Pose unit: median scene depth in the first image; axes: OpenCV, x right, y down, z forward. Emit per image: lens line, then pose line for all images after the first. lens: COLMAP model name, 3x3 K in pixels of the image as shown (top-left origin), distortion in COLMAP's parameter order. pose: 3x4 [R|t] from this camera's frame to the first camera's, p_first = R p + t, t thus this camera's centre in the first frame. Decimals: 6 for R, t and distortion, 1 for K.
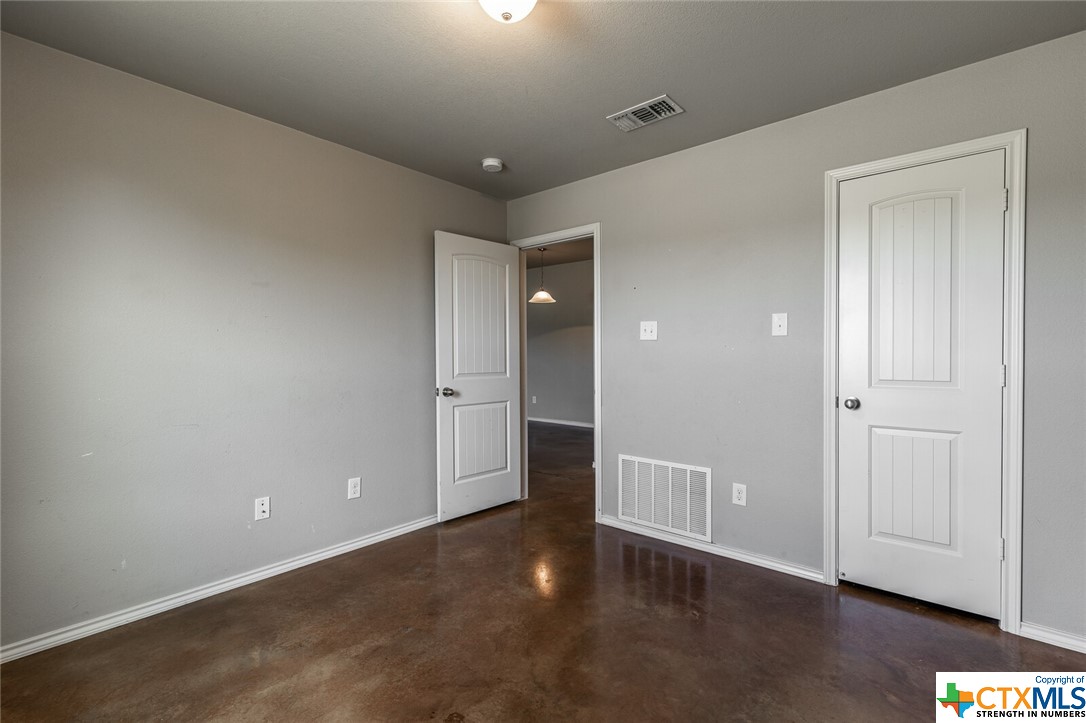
lens RADIAL K [[487.6, 0, 549.3], [0, 487.6, 360.3], [0, 0, 1]] dist [0.004836, -0.000594]
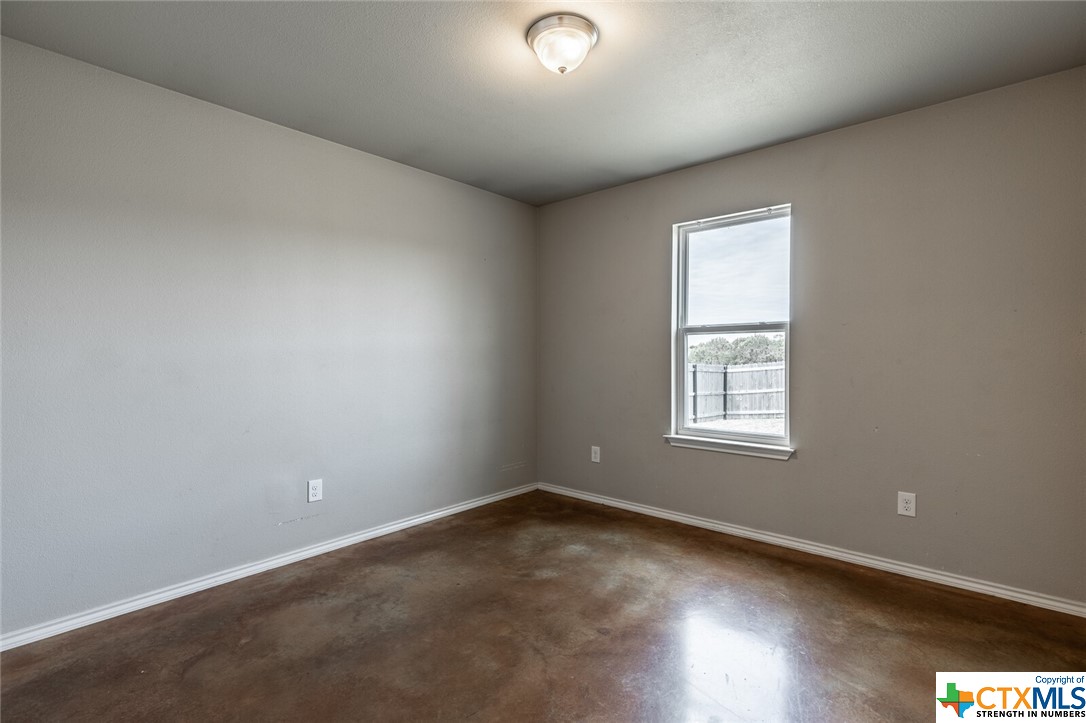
lens RADIAL K [[510.8, 0, 543.0], [0, 510.8, 361.5], [0, 0, 1]] dist [0.000792, -0.000072]
pose [[-0.999539, 0.006024, 0.029746, -0.065217], [0.006618, 0.999780, 0.019914, -0.011946], [-0.029620, 0.020102, -0.999359, 2.056206]]
